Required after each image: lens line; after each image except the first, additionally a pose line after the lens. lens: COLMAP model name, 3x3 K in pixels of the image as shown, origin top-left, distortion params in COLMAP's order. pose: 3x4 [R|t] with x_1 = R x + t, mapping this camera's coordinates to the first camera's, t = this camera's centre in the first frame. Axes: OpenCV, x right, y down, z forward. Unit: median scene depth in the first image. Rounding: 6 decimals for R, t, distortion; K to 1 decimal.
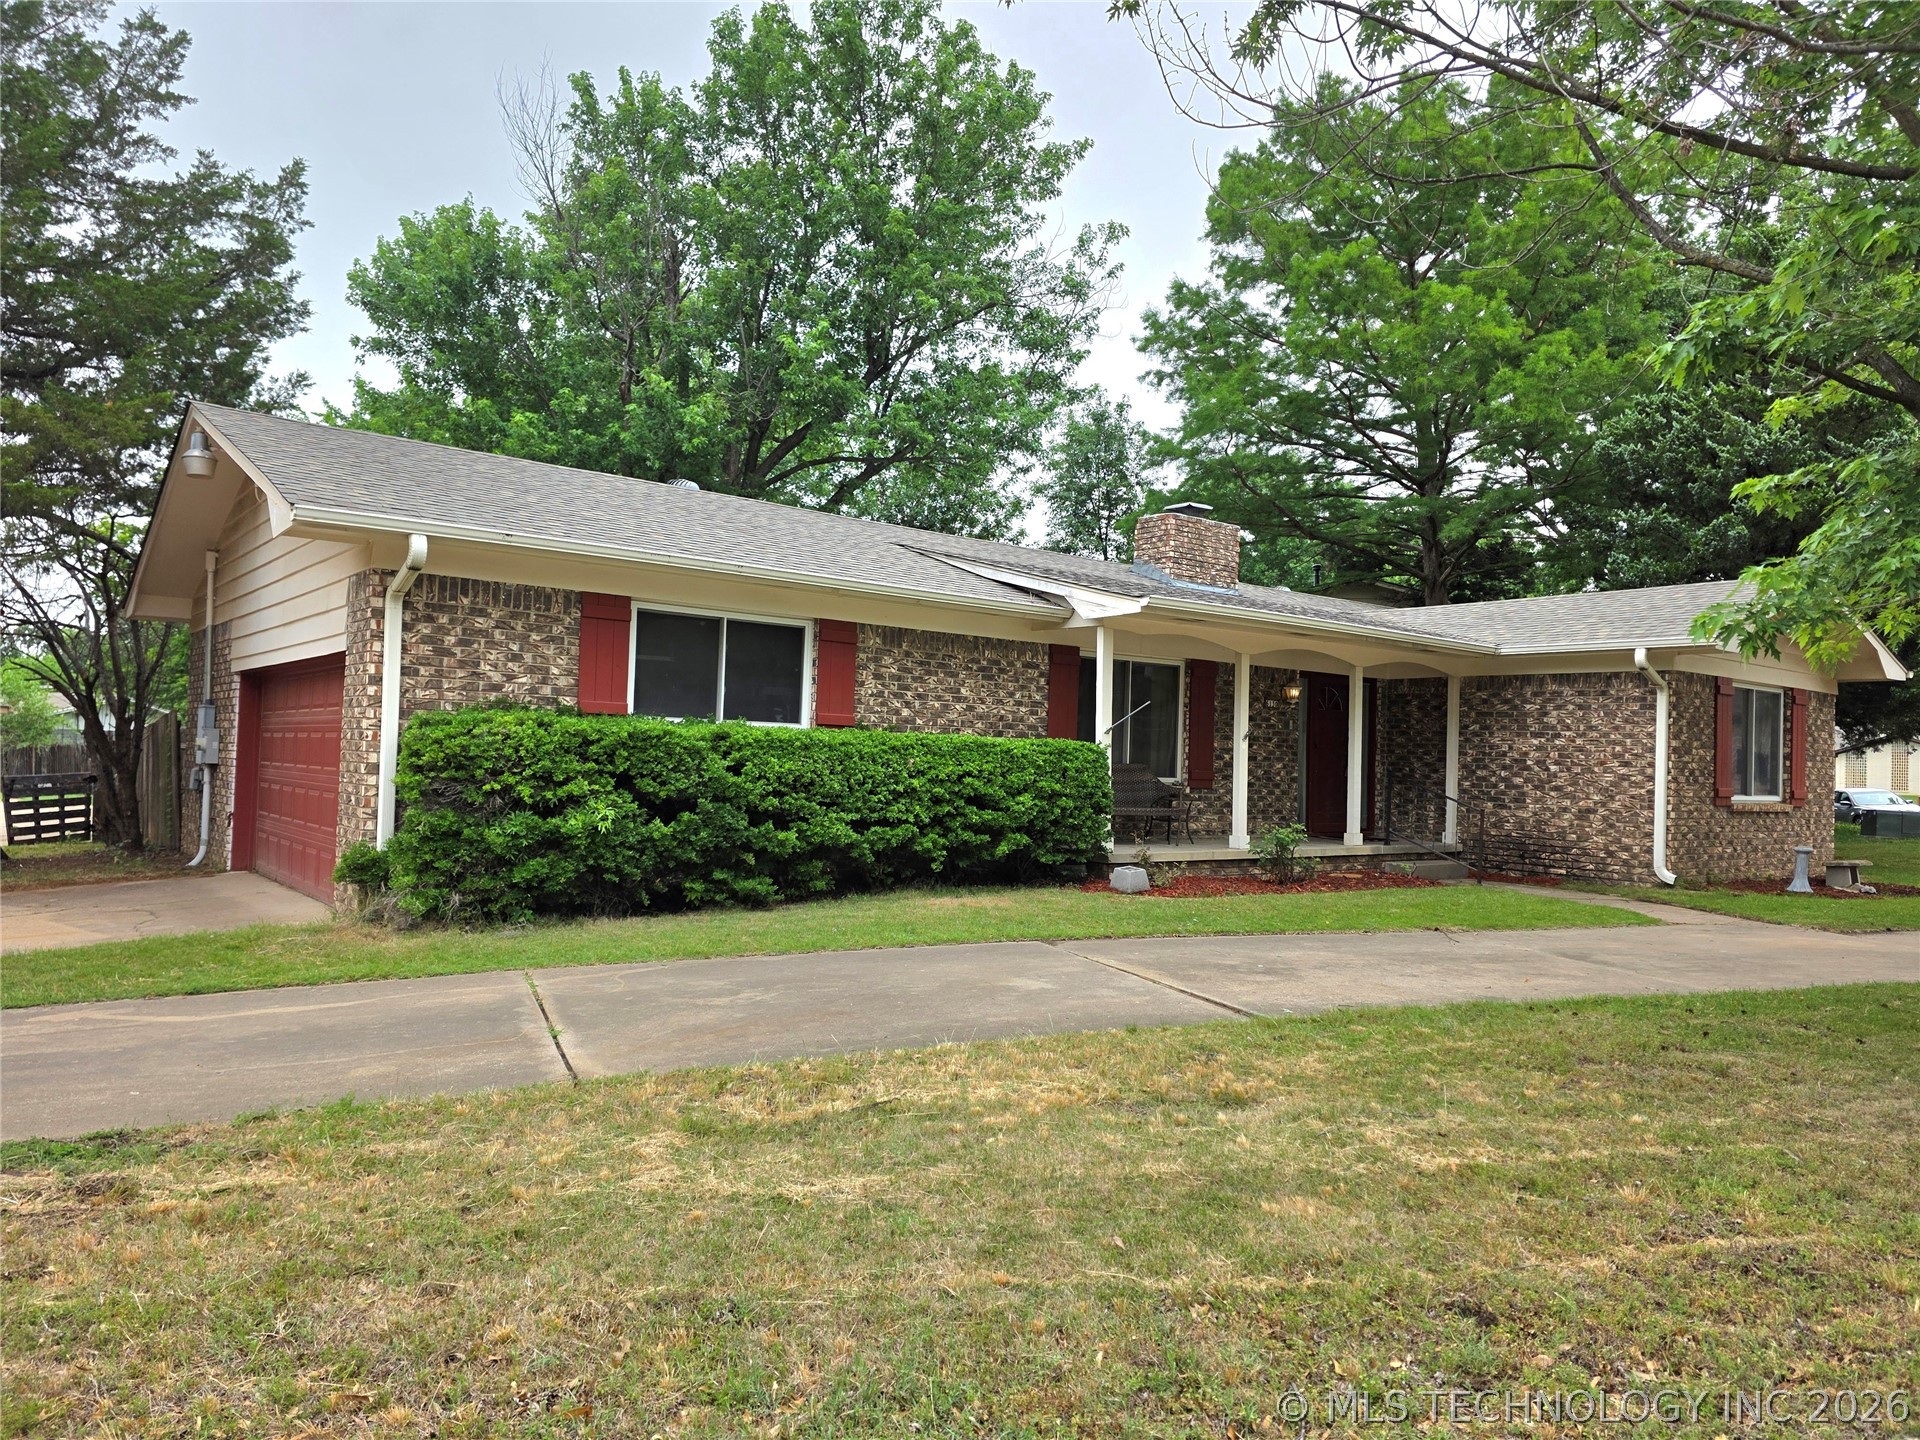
lens RADIAL K [[1286.4, 0, 958.5], [0, 1286.4, 715.3], [0, 0, 1]] dist [0.075447, 0.000076]
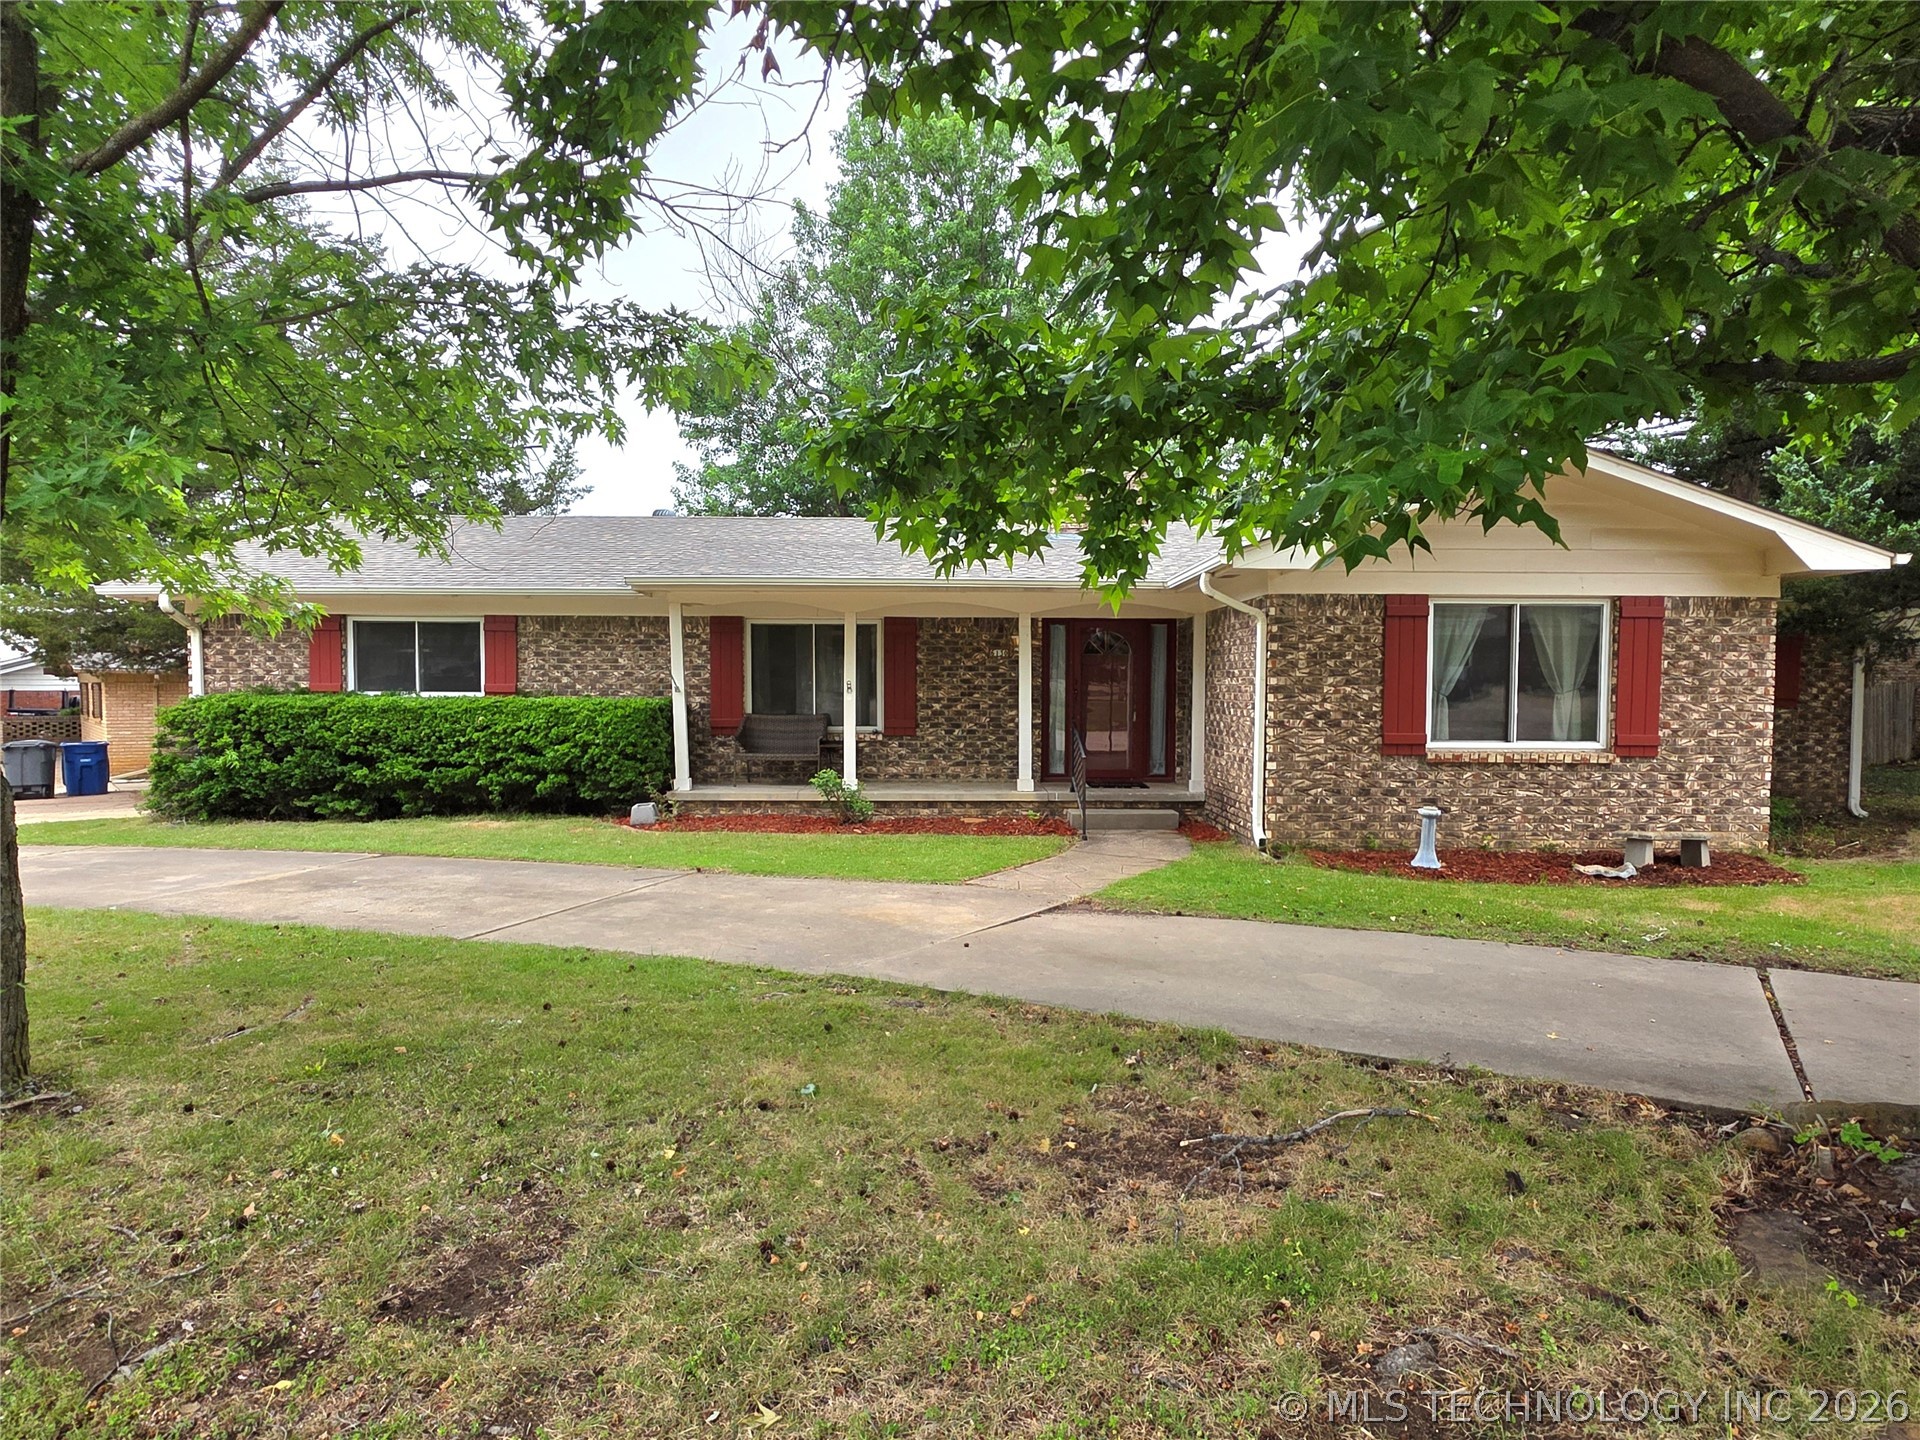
lens RADIAL K [[1017.1, 0, 959.4], [0, 1017.1, 723.3], [0, 0, 1]] dist [-0.002187, 0.000141]
pose [[0.787327, -0.006414, -0.616503, 0.973621], [0.041846, 0.998196, 0.043056, 0.014748], [0.615114, -0.059698, 0.786175, 0.456288]]
